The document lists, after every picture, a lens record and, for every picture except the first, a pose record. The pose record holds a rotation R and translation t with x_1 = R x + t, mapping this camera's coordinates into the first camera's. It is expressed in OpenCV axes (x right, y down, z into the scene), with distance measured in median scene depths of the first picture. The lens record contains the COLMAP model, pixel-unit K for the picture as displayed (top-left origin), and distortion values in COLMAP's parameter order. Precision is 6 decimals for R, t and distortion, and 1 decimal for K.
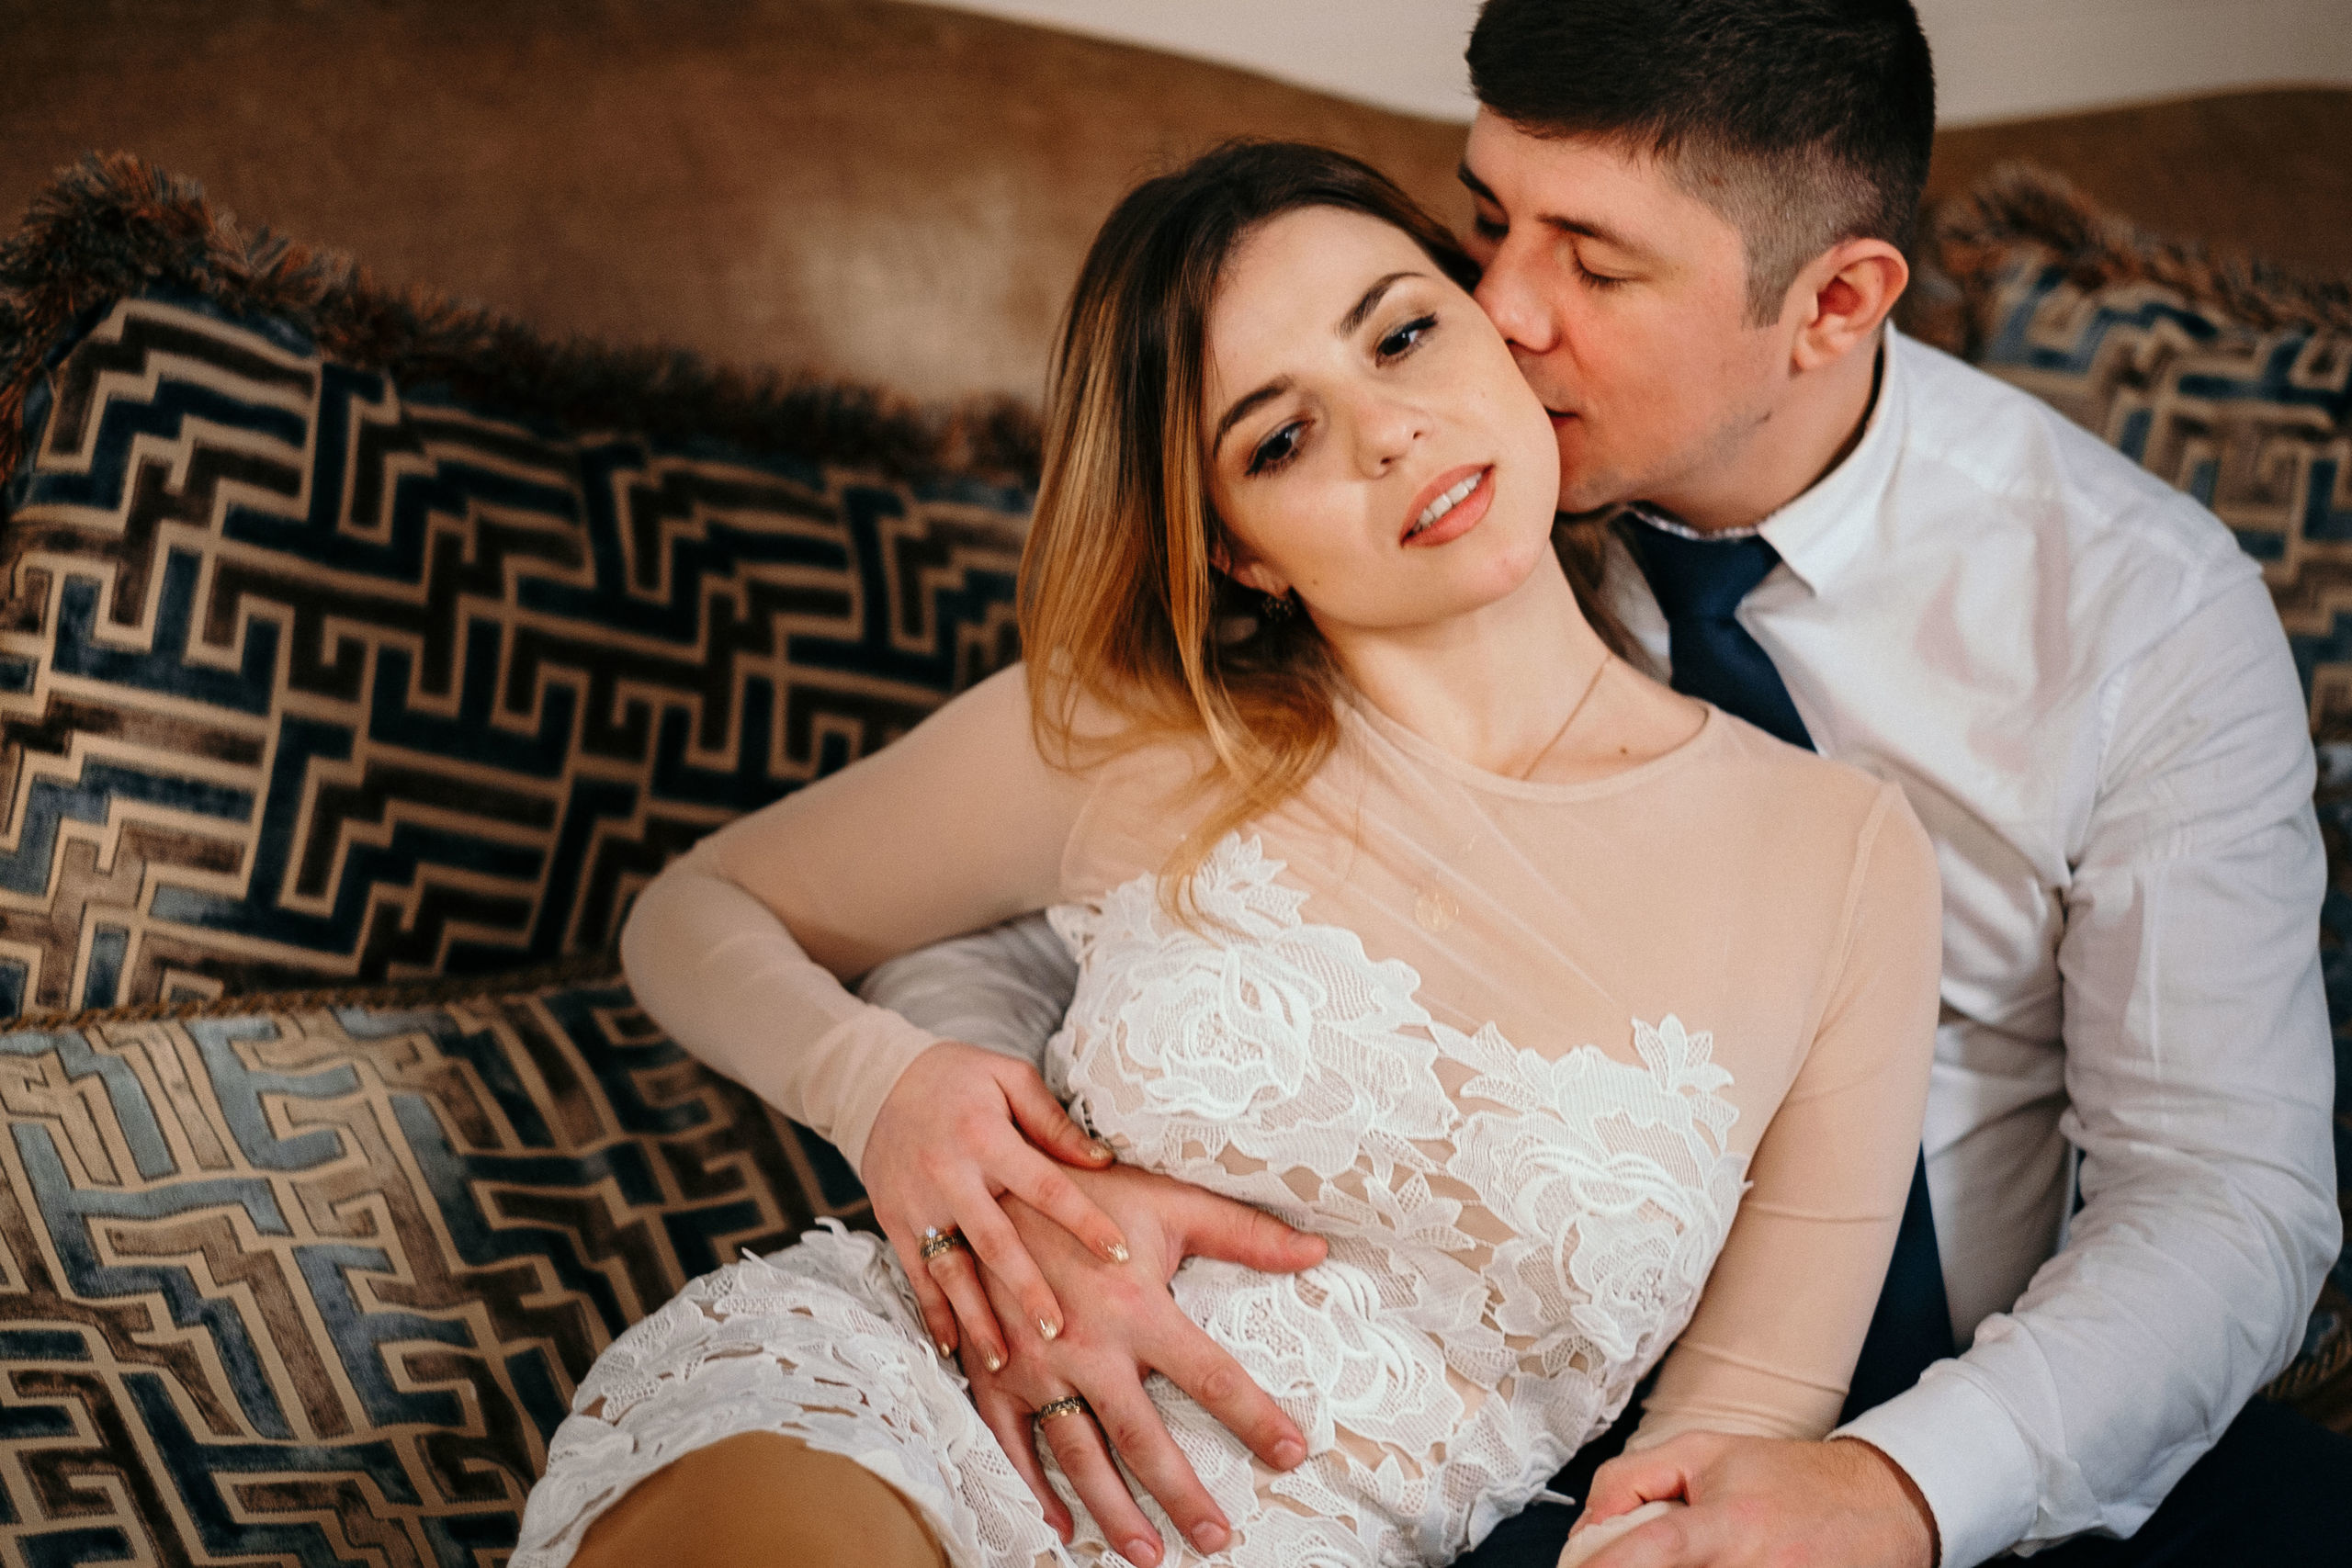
lens RADIAL K [[5322.2, 0, 1176.0], [0, 5322.2, 784.0], [0, 0, 1]] dist [-0.024356, -0.500647]
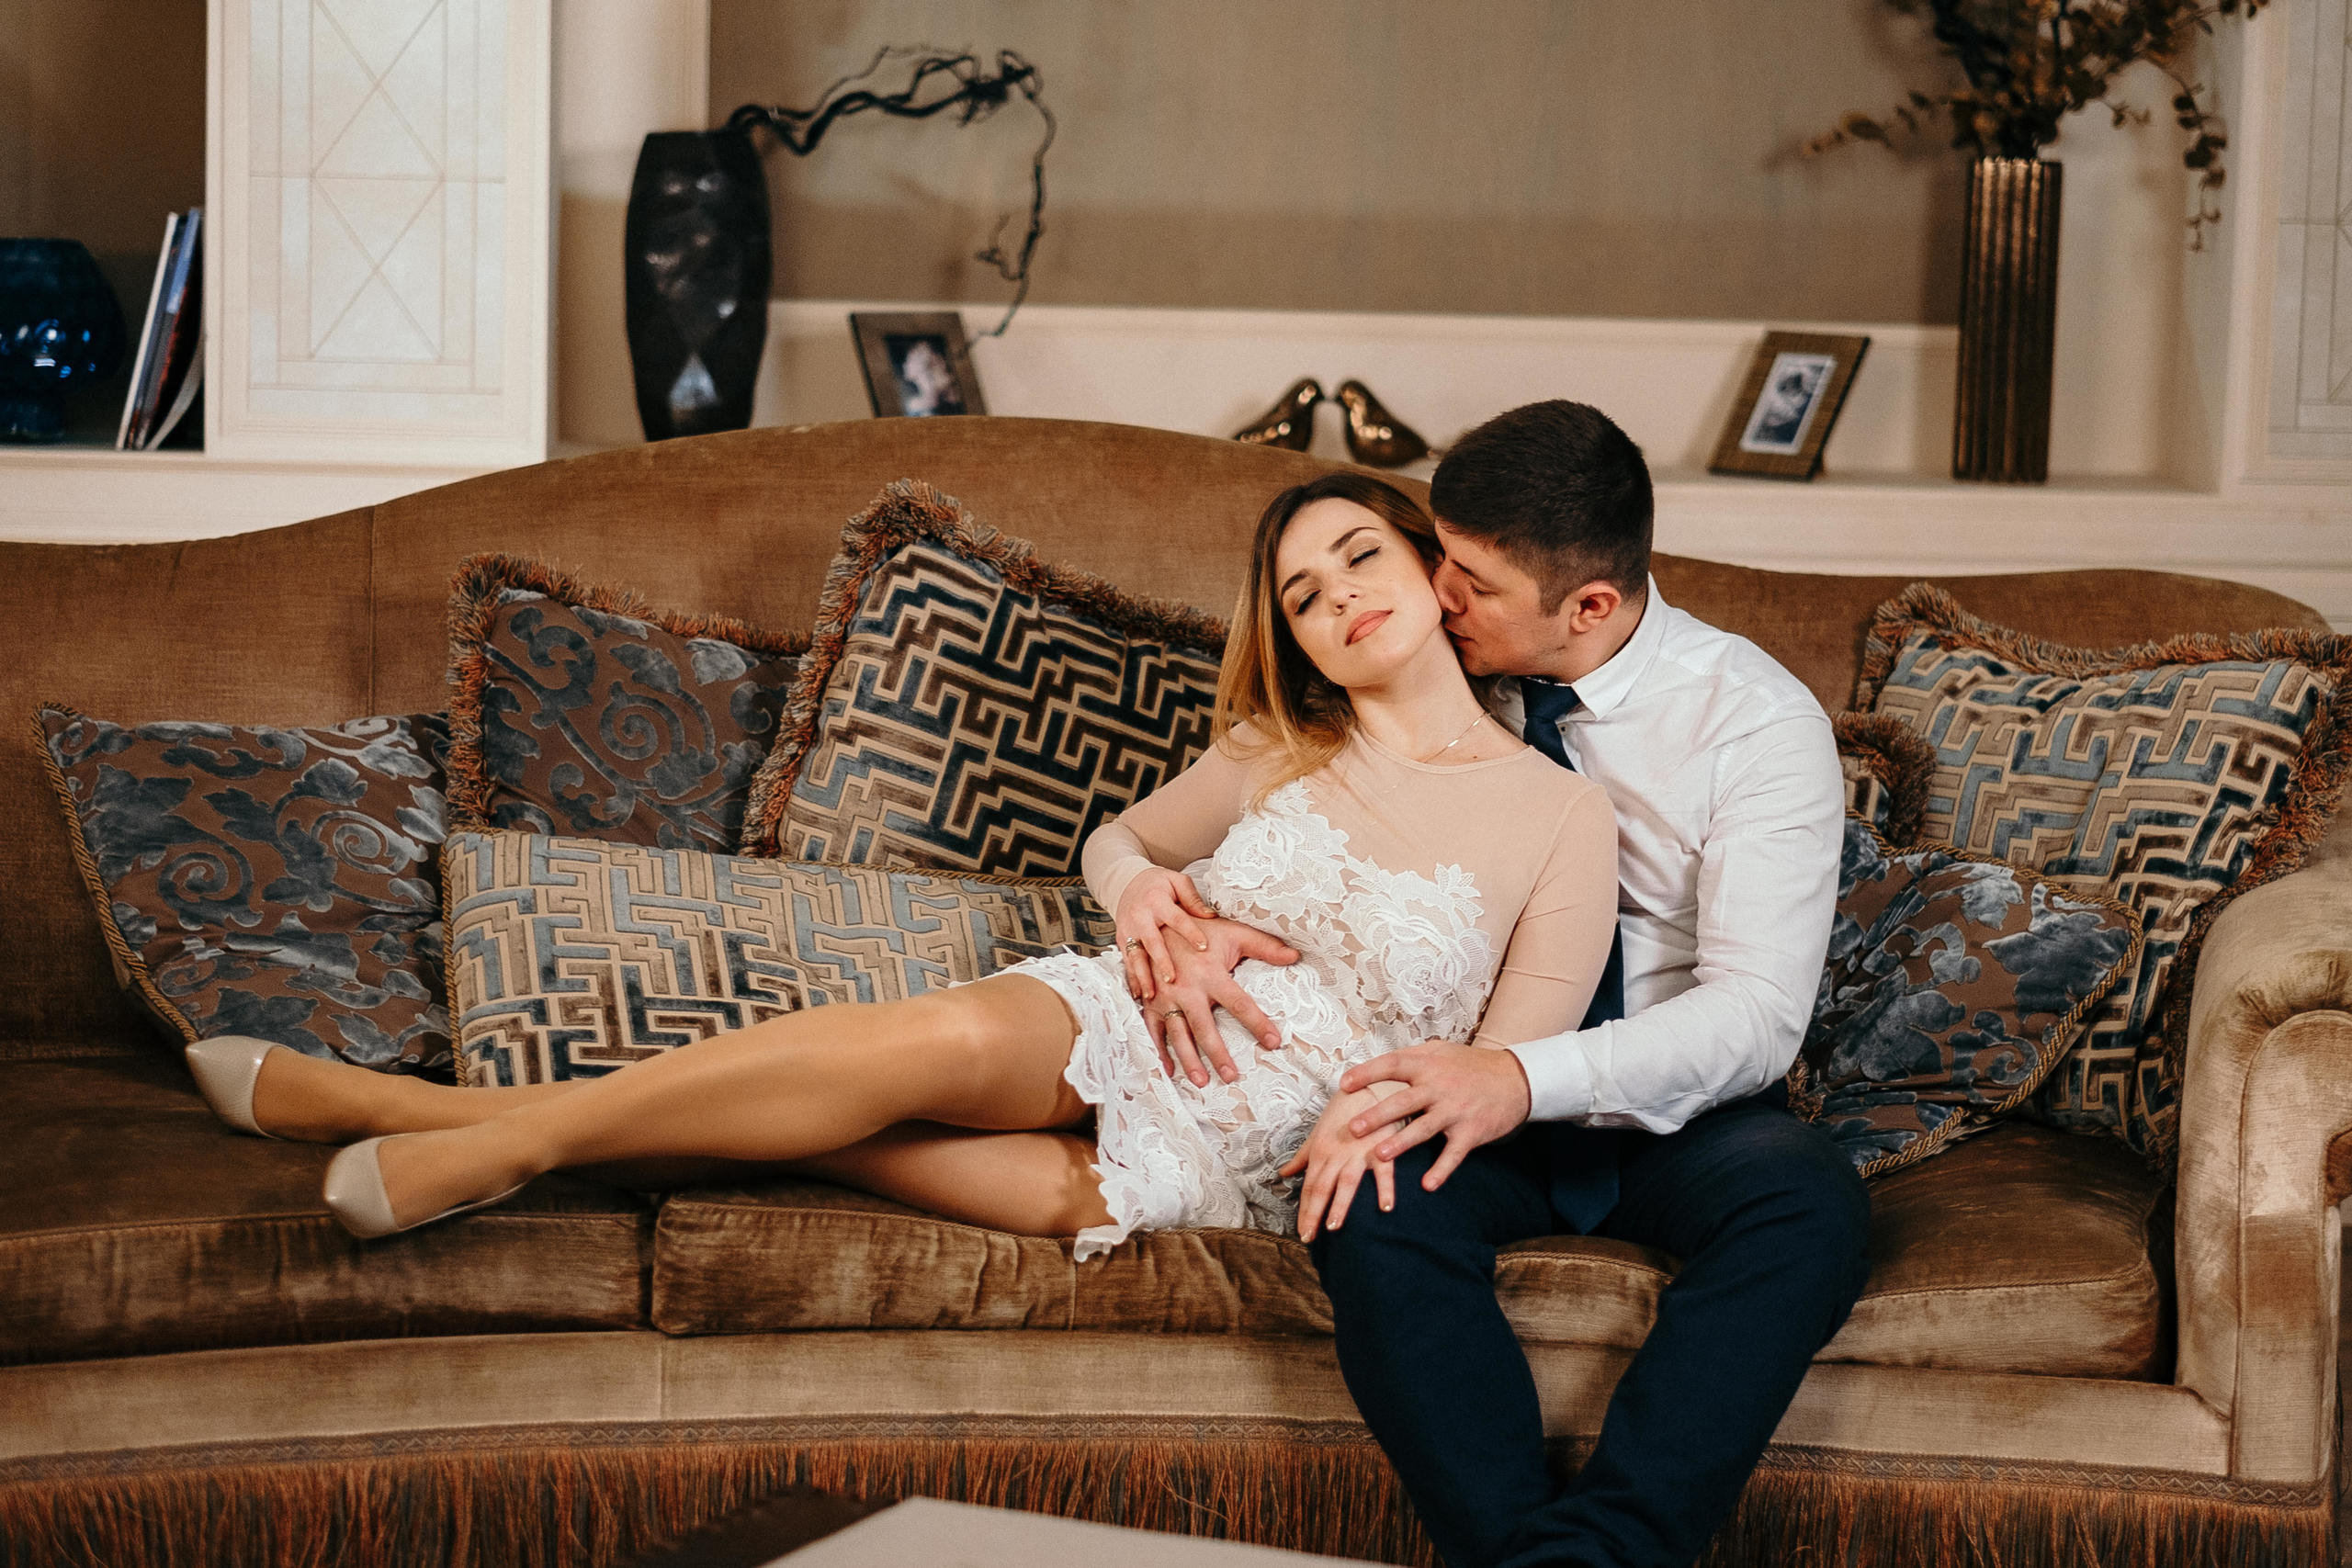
lens RADIAL K [[5322.2, 0, 1176.0], [0, 5322.2, 784.0], [0, 0, 1]] dist [-0.024356, -0.500647]
pose [[0.944055, 0.075705, -0.320982, 0.607898], [-0.126655, 0.981885, -0.140929, 0.296469], [0.304498, 0.173699, 0.936541, -0.981997]]
